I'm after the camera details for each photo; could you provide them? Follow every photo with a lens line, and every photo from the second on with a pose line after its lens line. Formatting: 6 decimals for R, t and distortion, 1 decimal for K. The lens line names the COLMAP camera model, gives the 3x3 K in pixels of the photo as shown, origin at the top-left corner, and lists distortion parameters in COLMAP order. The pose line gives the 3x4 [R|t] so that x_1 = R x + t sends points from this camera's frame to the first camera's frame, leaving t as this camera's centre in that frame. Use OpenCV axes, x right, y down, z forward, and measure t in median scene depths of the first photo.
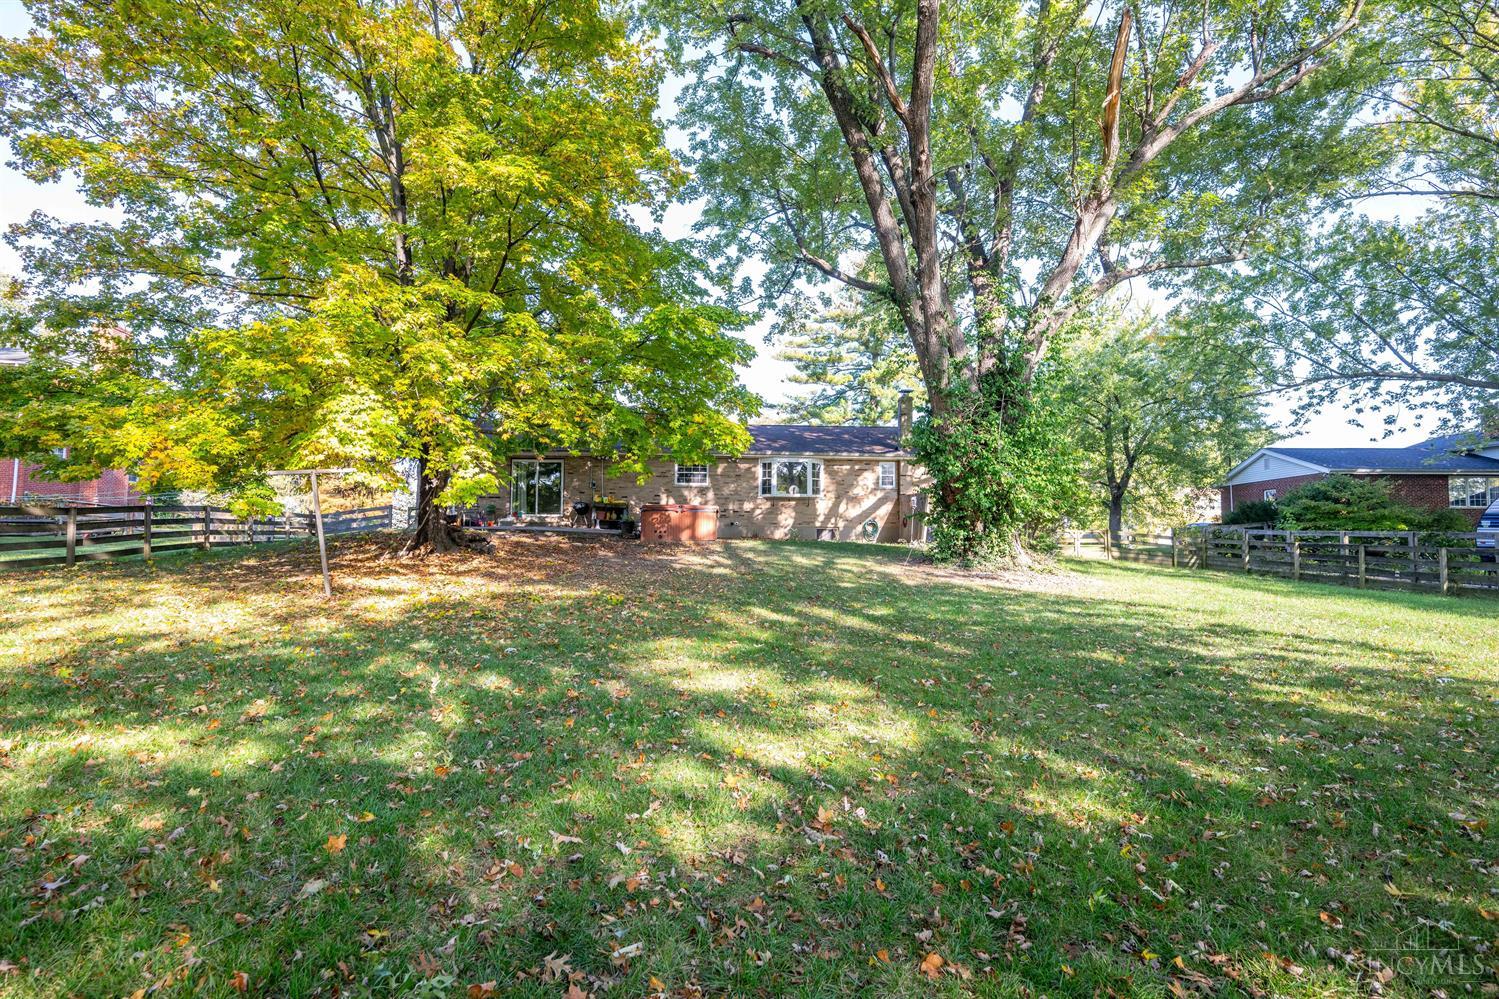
lens RADIAL K [[719.7, 0, 749.5], [0, 719.7, 499.5], [0, 0, 1]] dist [-0.000567, -0.000009]
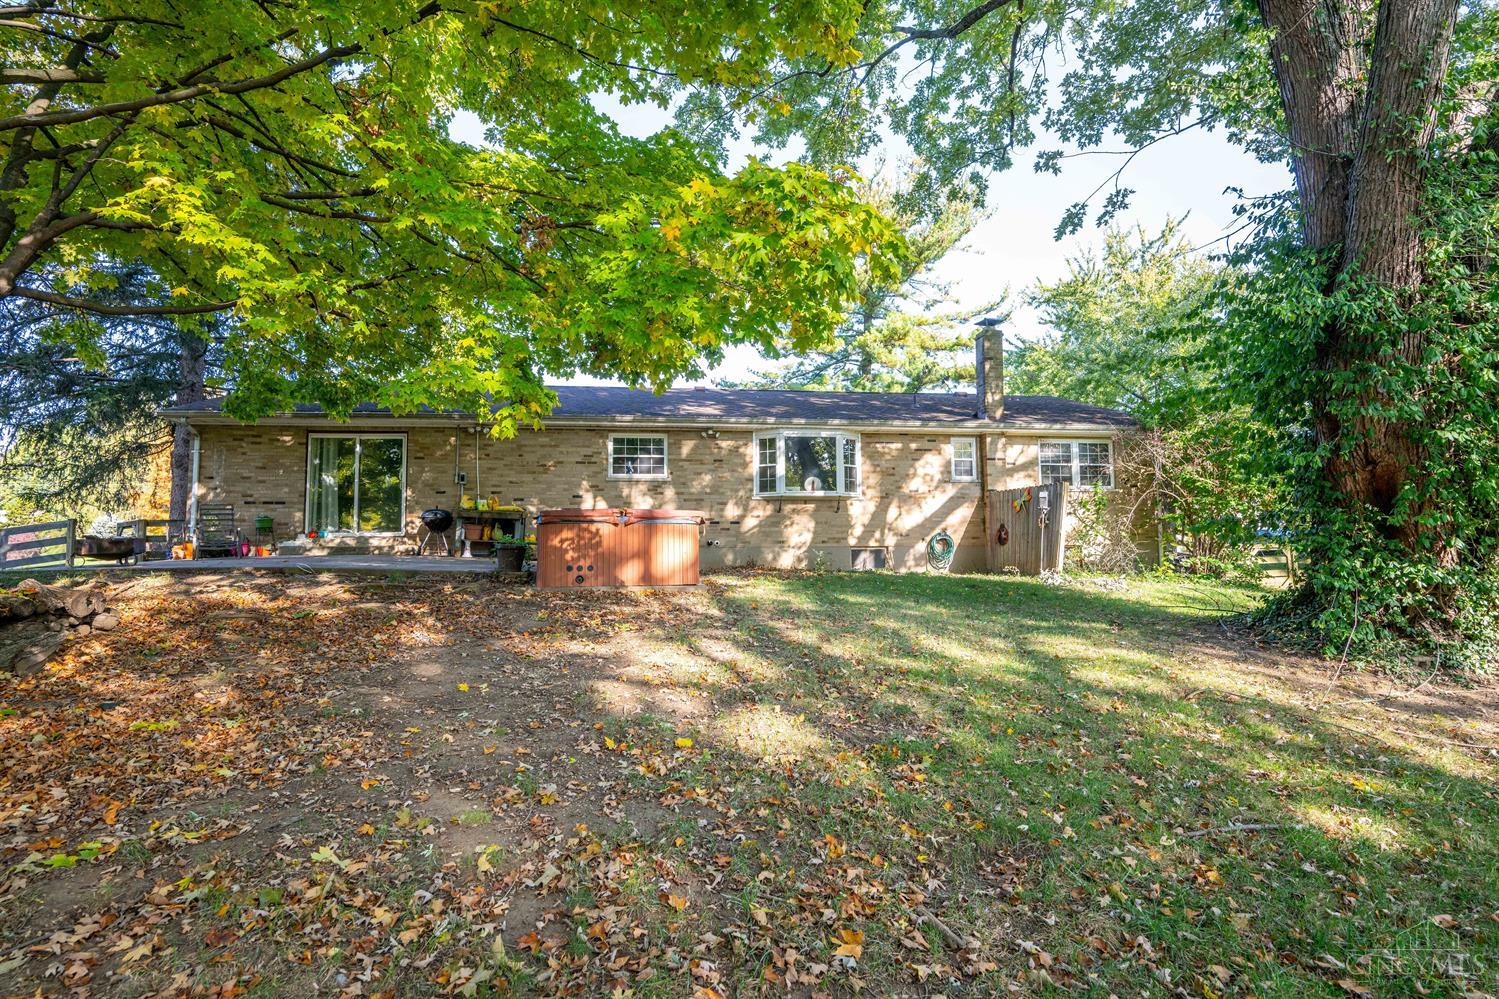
lens RADIAL K [[719.7, 0, 749.5], [0, 719.7, 499.5], [0, 0, 1]] dist [-0.000567, -0.000009]
pose [[0.995407, -0.011058, 0.095091, -0.046018], [0.012460, 0.999822, -0.014163, 0.006865], [-0.094917, 0.015282, 0.995368, 0.418132]]
